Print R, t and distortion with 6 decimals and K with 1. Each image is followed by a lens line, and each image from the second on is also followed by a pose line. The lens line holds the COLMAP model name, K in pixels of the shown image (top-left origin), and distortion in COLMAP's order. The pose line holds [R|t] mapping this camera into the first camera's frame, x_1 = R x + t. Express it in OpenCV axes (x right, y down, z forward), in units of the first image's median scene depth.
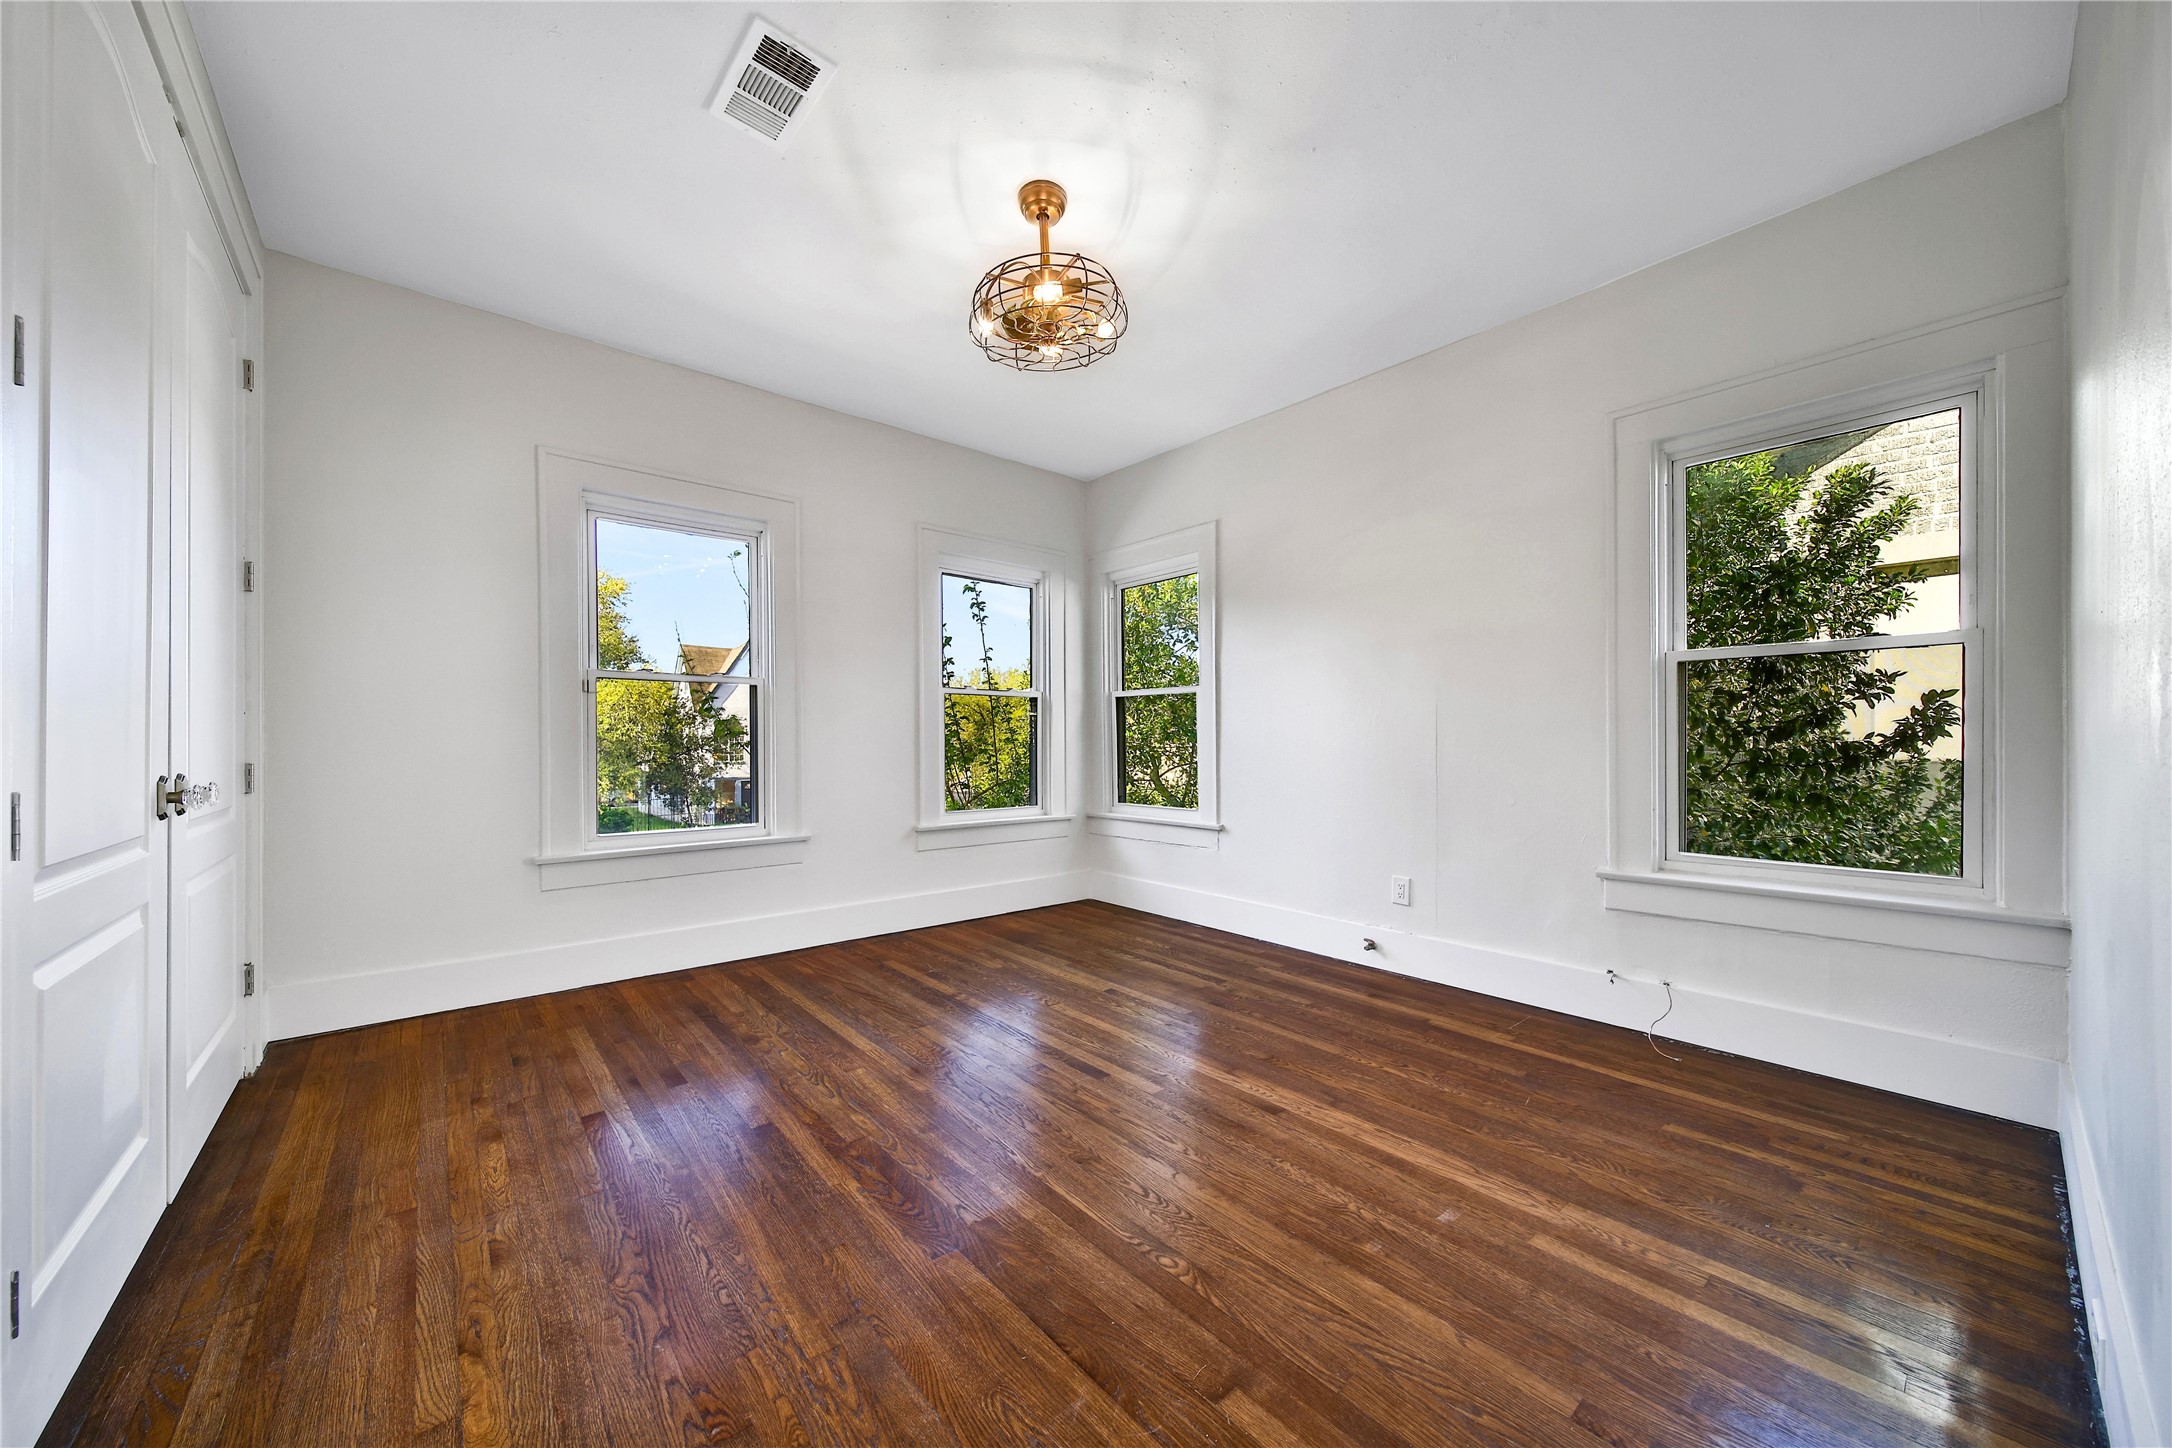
lens RADIAL K [[775.2, 0, 1080.5], [0, 775.2, 730.7], [0, 0, 1]] dist [0.000365, -0.000594]
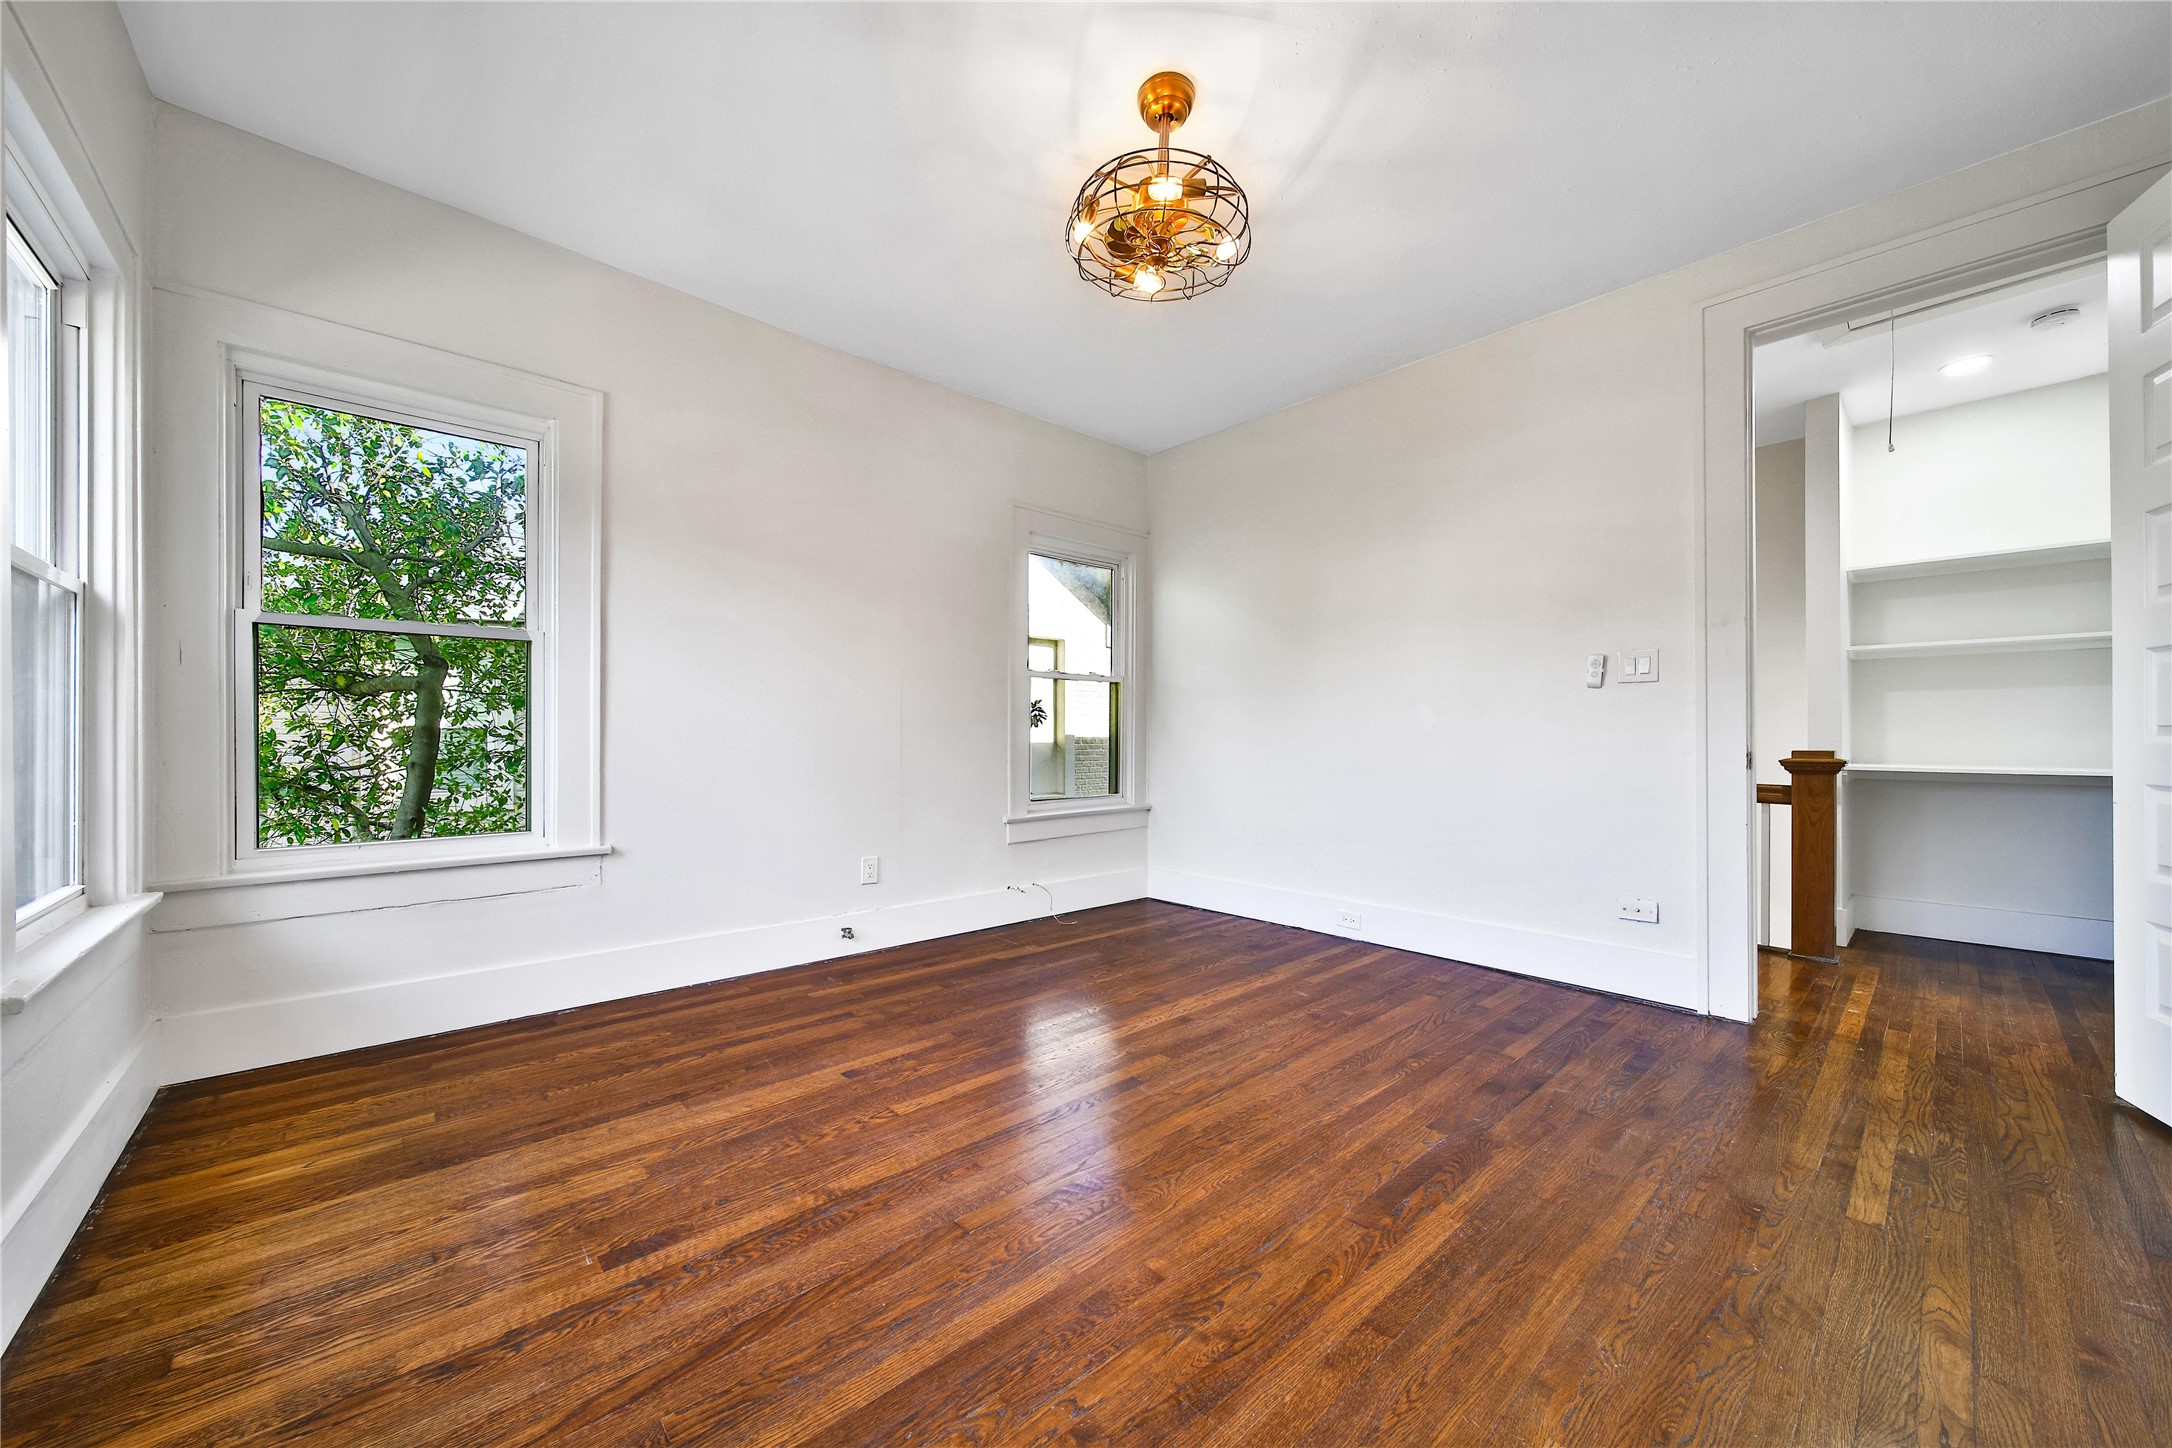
lens RADIAL K [[775.2, 0, 1080.5], [0, 775.2, 730.7], [0, 0, 1]] dist [0.000365, -0.000594]
pose [[-0.028507, 0.008110, 0.999561, -0.687313], [-0.017284, 0.999814, -0.008605, 0.032672], [-0.999444, -0.017521, -0.028362, 0.851658]]
